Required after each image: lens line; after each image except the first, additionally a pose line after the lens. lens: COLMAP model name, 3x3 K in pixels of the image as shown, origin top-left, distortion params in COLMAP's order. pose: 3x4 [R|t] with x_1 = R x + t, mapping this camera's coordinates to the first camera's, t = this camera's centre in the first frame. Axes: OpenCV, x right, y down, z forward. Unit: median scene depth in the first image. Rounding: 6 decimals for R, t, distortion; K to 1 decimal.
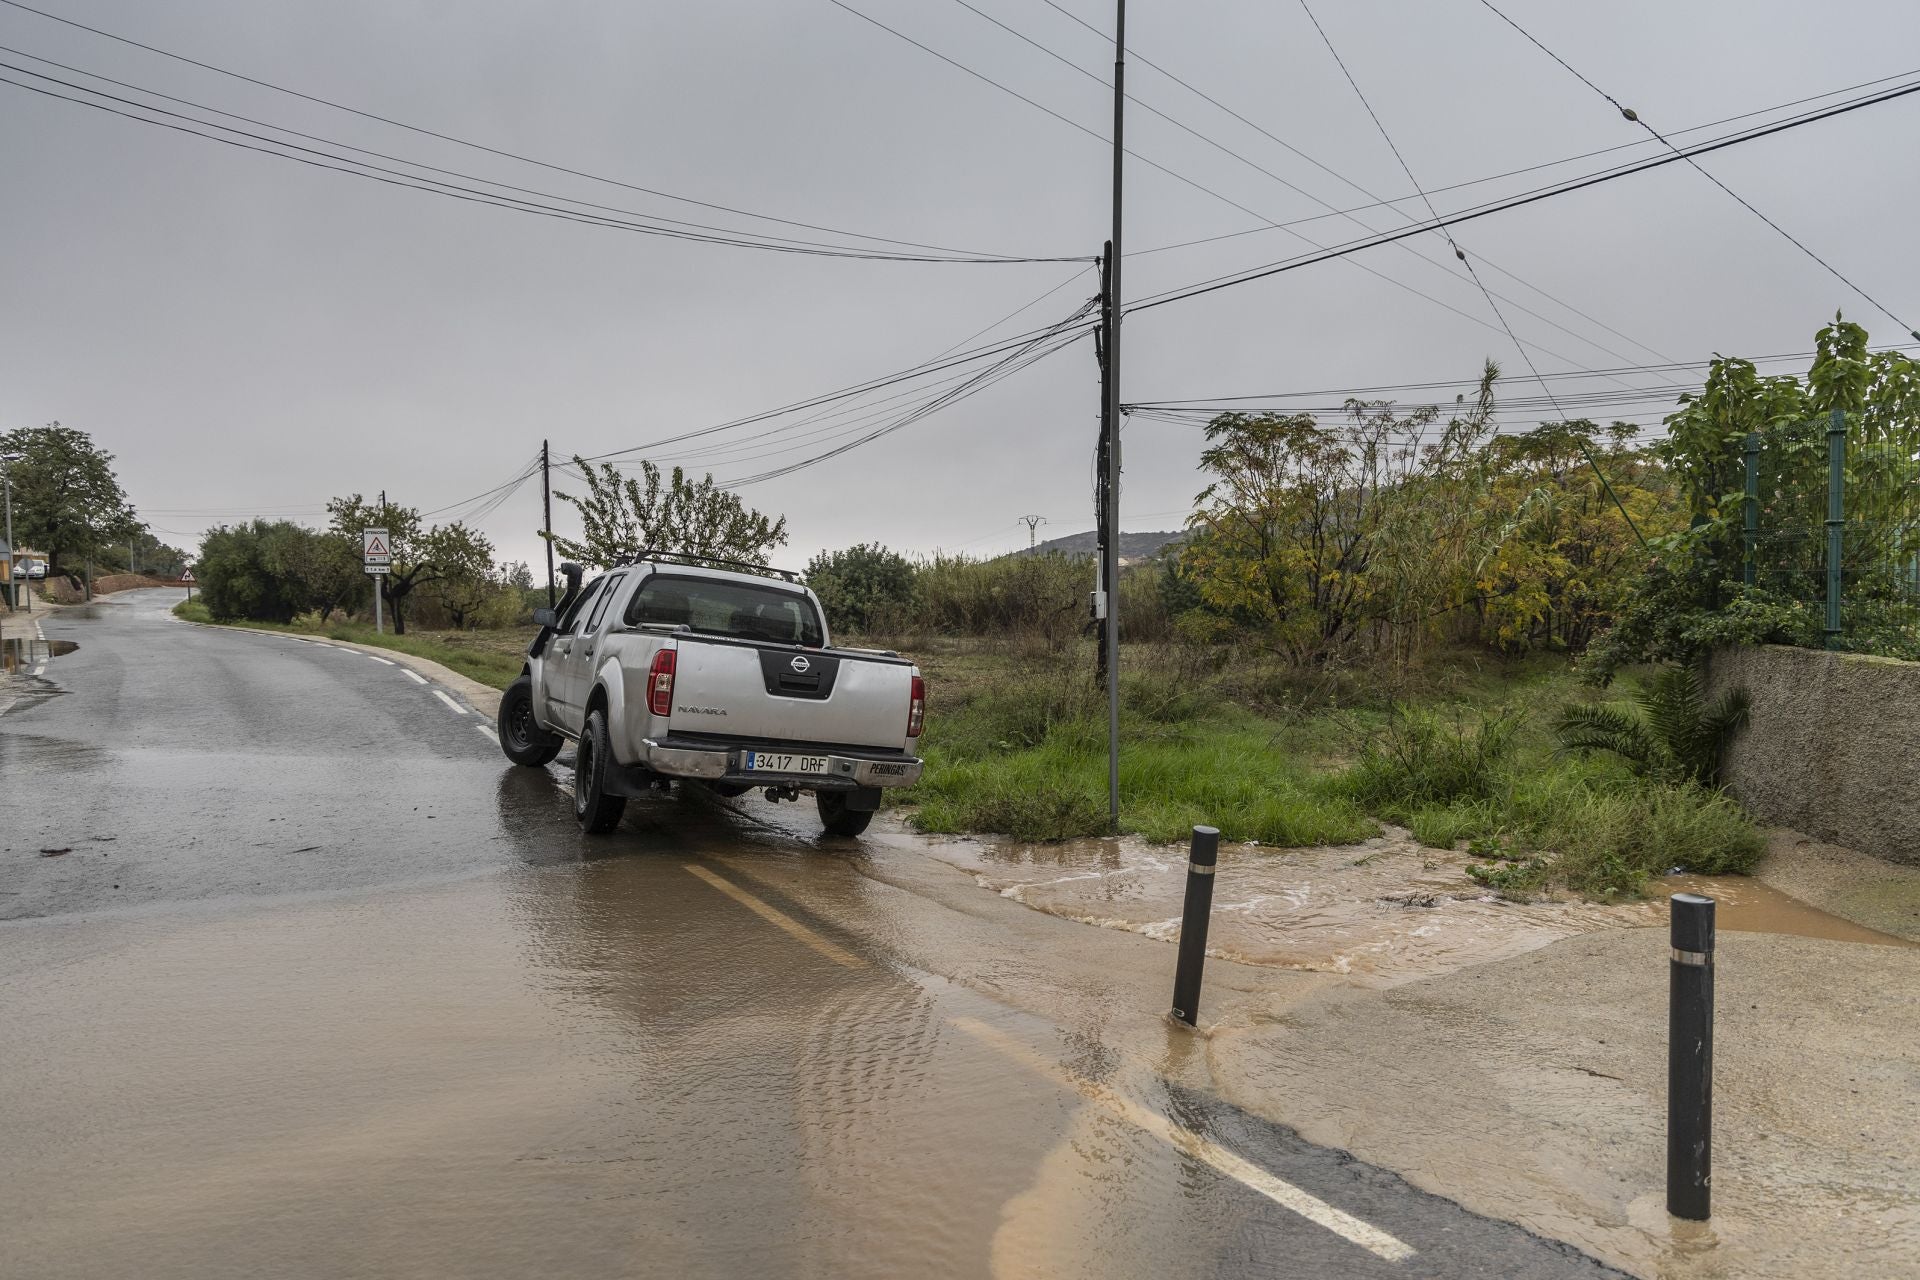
lens RADIAL K [[1257.7, 0, 960.0], [0, 1257.7, 640.0], [0, 0, 1]] dist [-0.013920, 0.026836]
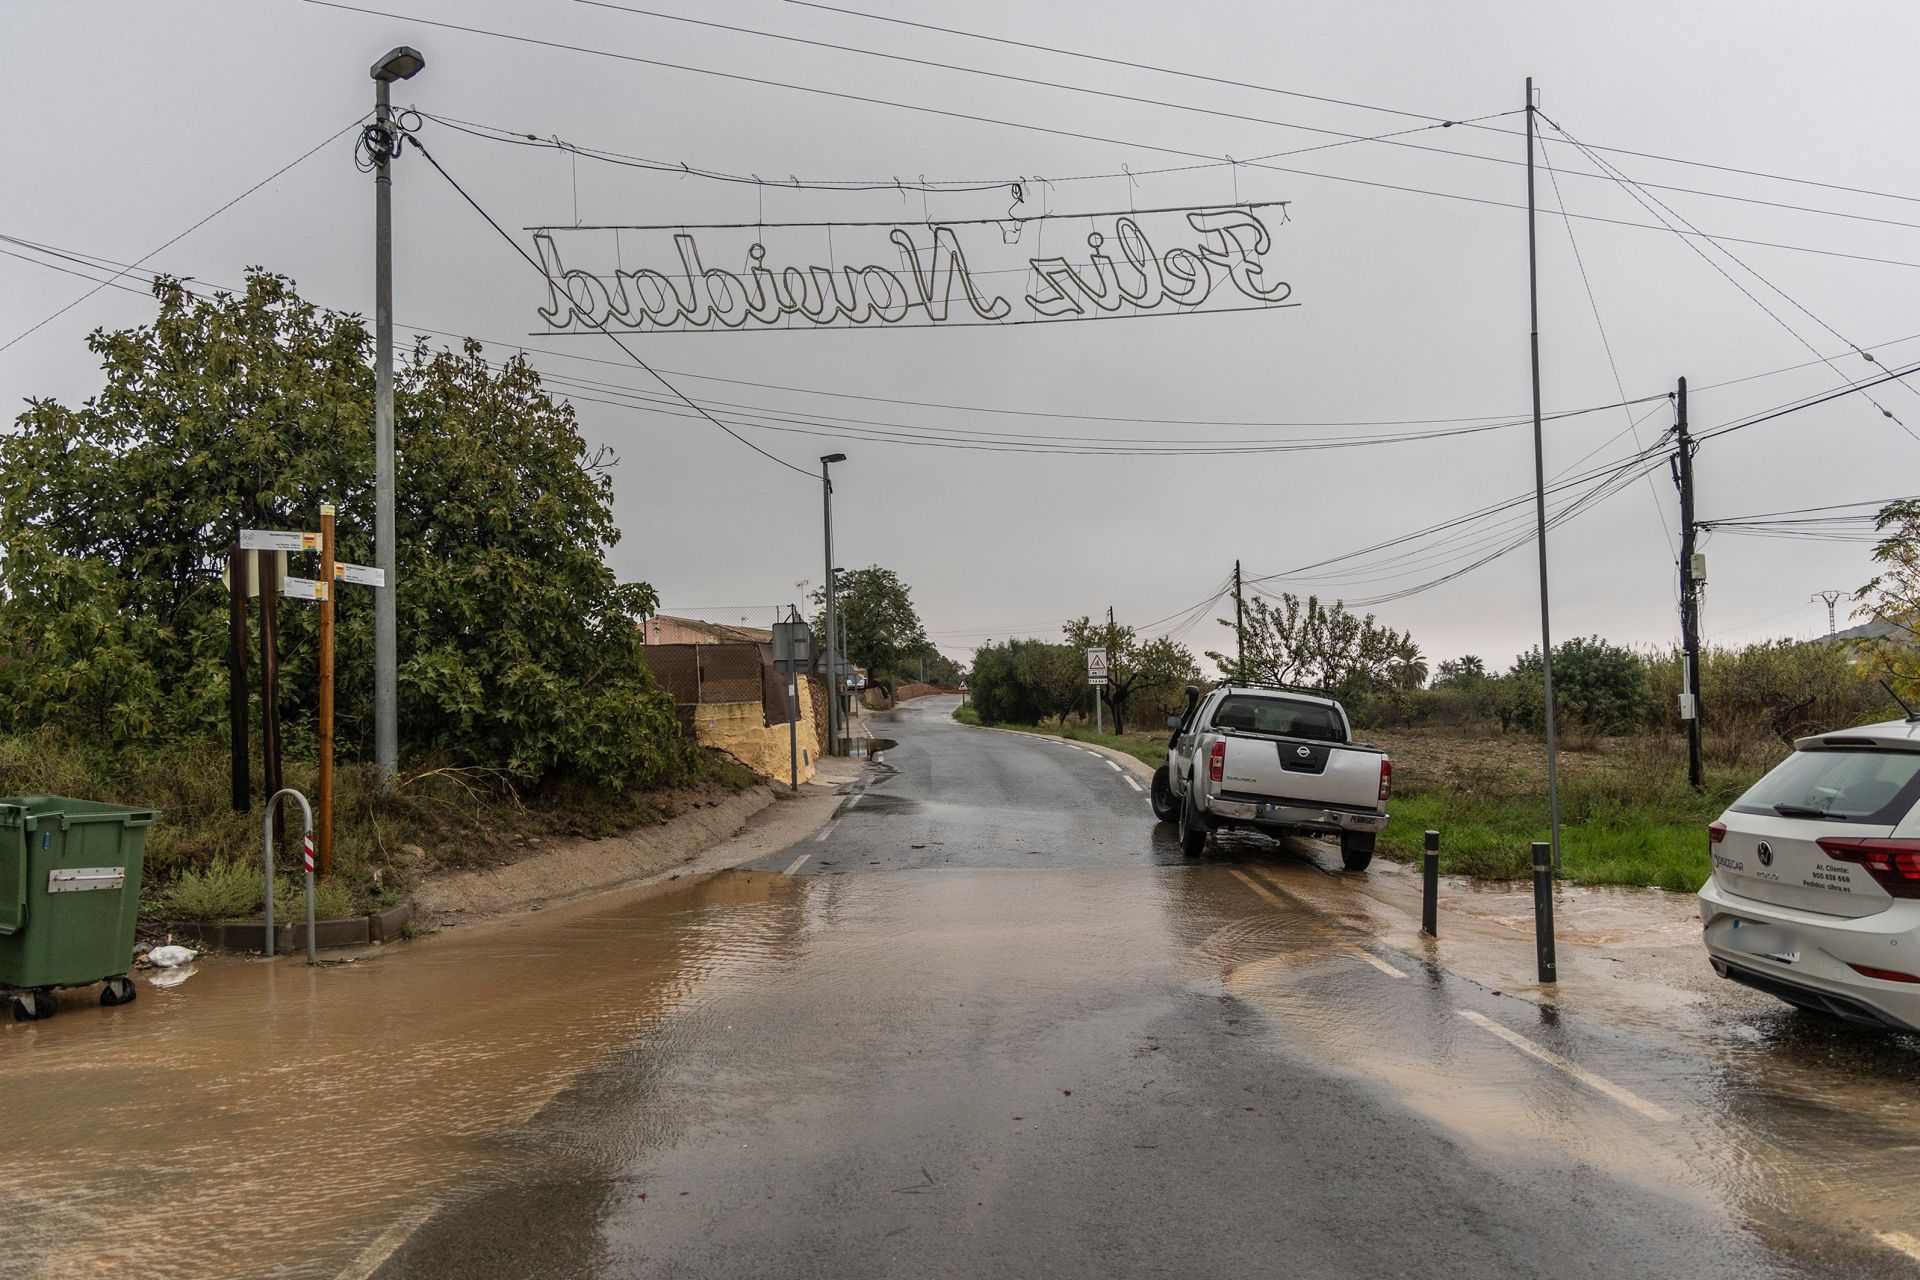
lens RADIAL K [[1257.7, 0, 960.0], [0, 1257.7, 640.0], [0, 0, 1]] dist [-0.013920, 0.026836]
pose [[0.851142, -0.039341, -0.523460, 0.117916], [-0.002425, 0.996882, -0.078865, 0.001588], [0.524930, 0.068394, 0.848393, -0.206389]]
